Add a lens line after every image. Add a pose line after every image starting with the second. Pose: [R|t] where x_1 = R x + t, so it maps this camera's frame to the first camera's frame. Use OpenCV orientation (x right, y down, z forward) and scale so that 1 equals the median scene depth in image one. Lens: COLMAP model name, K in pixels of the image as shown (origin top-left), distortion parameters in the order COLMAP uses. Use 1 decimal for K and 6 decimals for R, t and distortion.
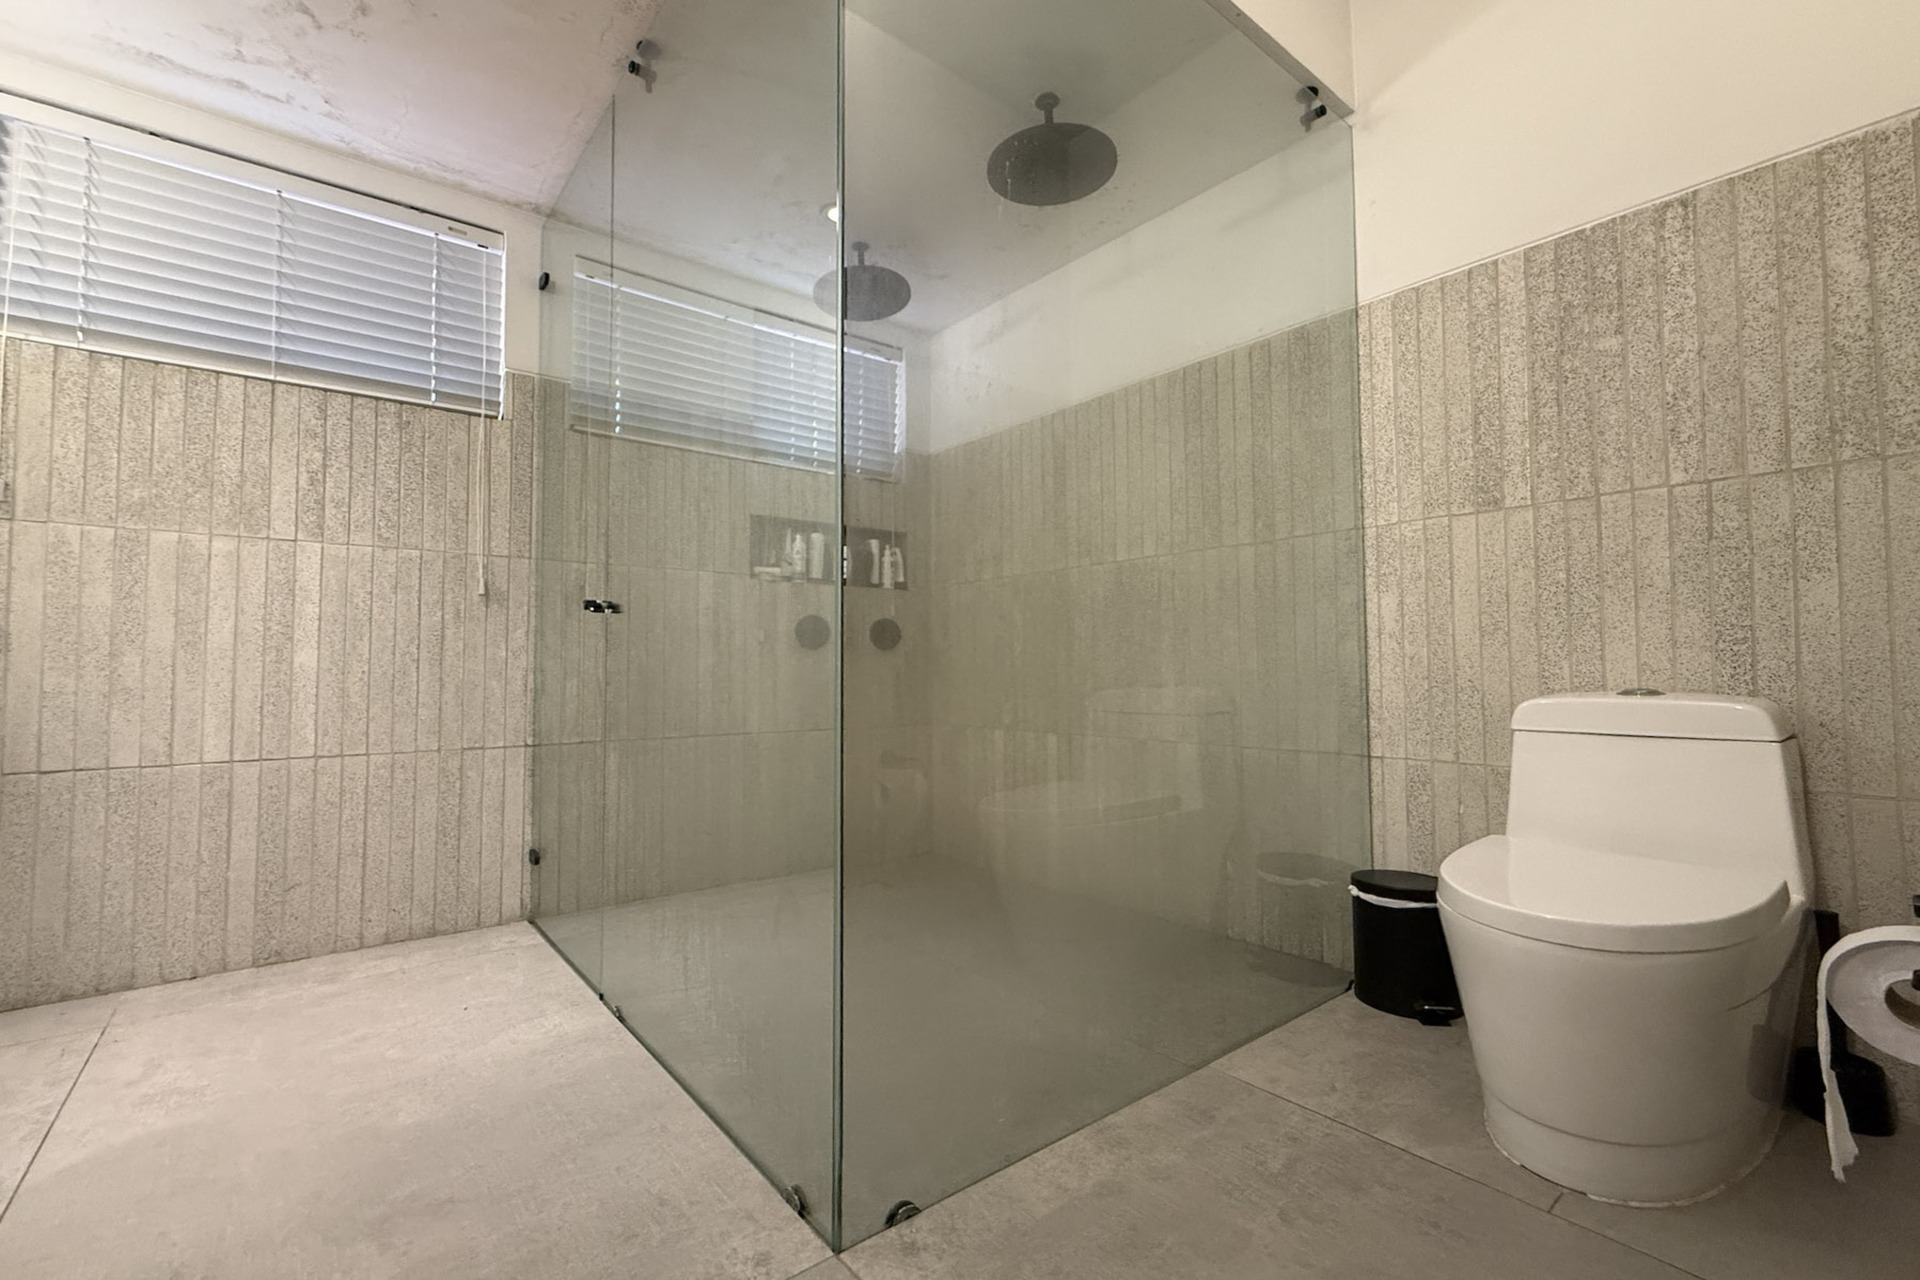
lens RADIAL K [[814.7, 0, 948.9], [0, 814.7, 634.4], [0, 0, 1]] dist [0.000276, -0.000329]
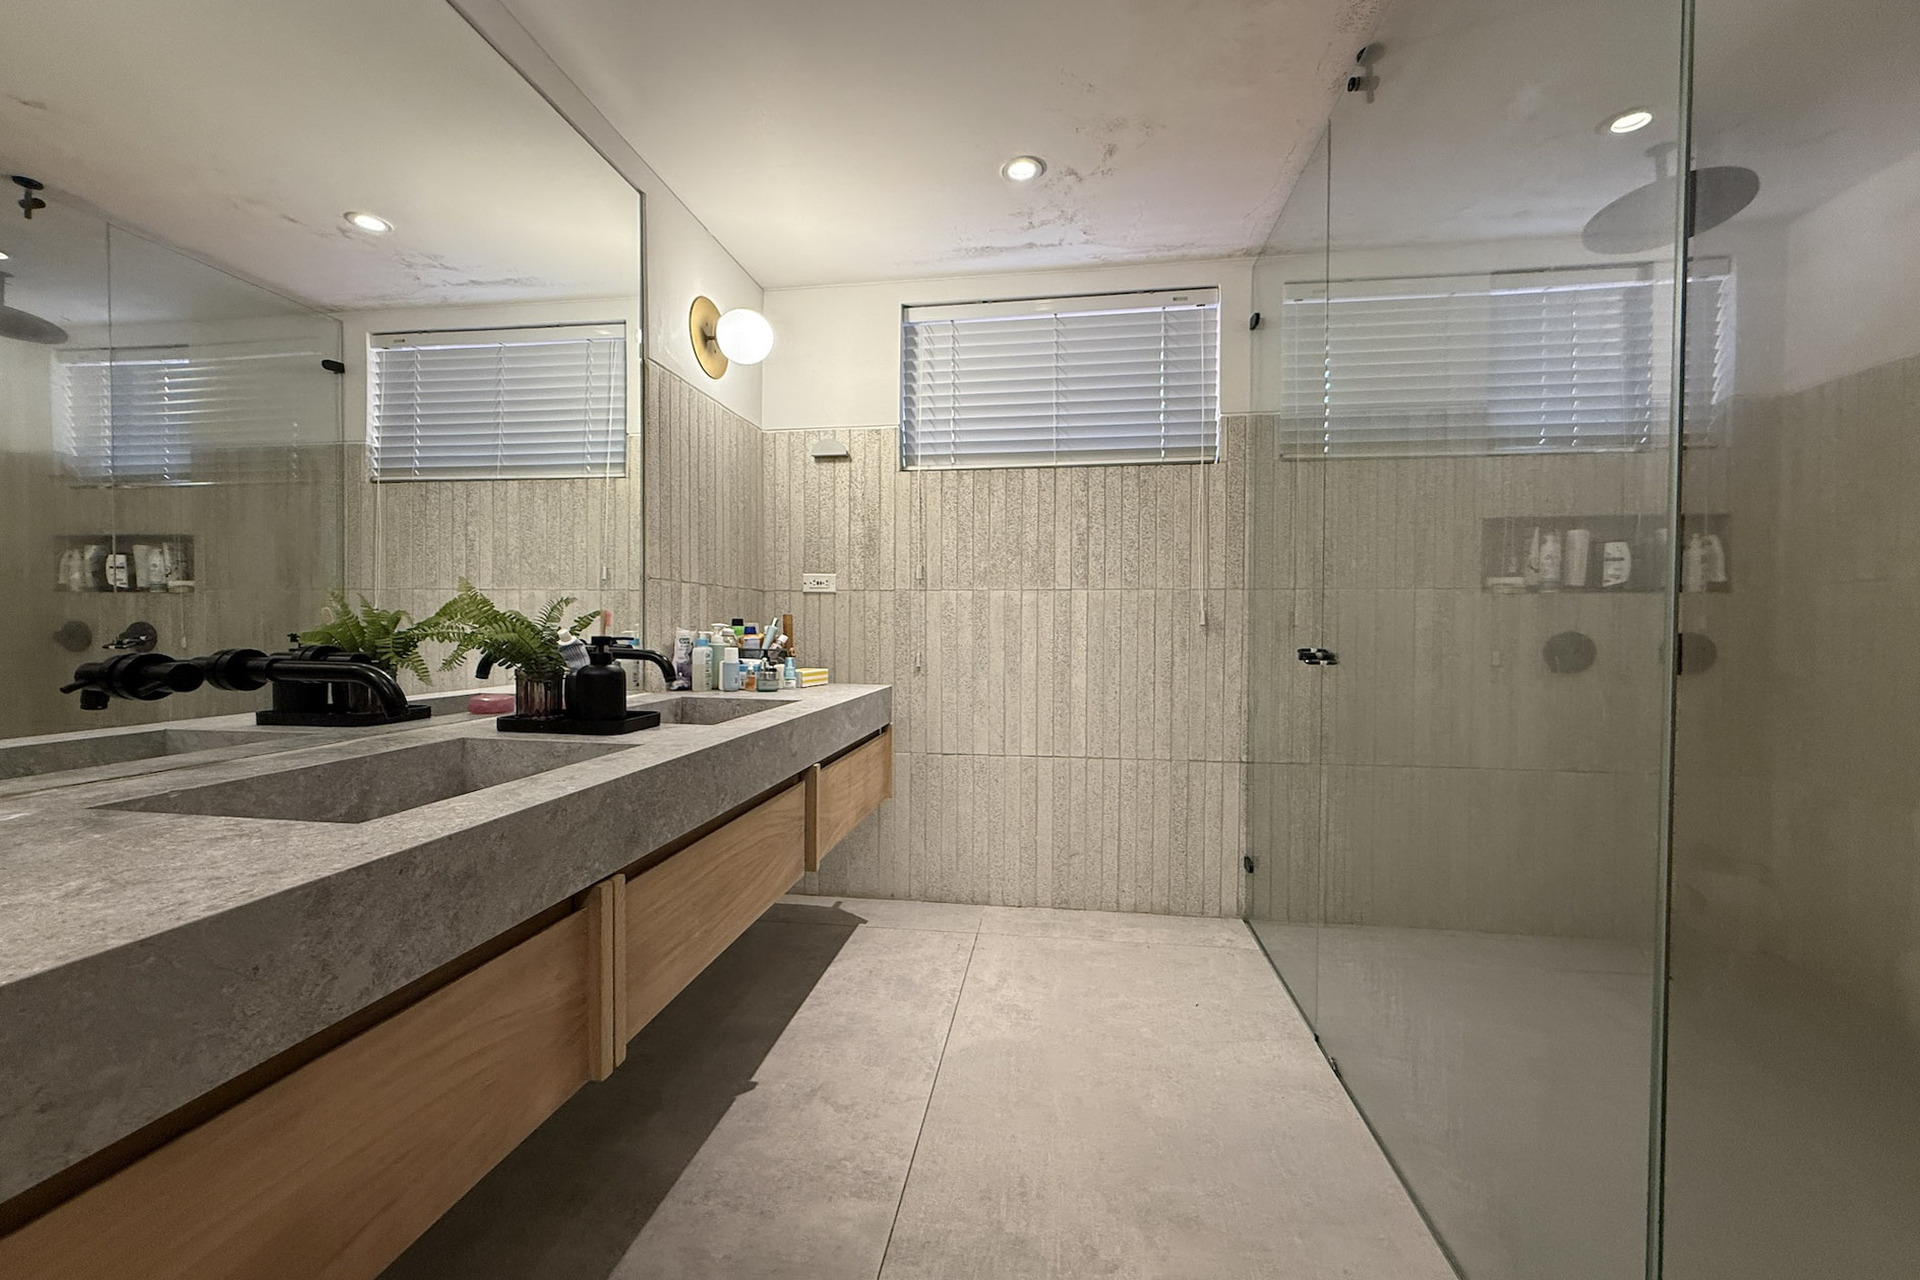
lens RADIAL K [[775.1, 0, 956.1], [0, 775.1, 637.8], [0, 0, 1]] dist [-0.000096, -0.000031]
pose [[0.687946, 0.024841, -0.725337, -0.034531], [0.026732, 0.997869, 0.059529, -0.106916], [0.725270, -0.060342, 0.685816, 0.023199]]
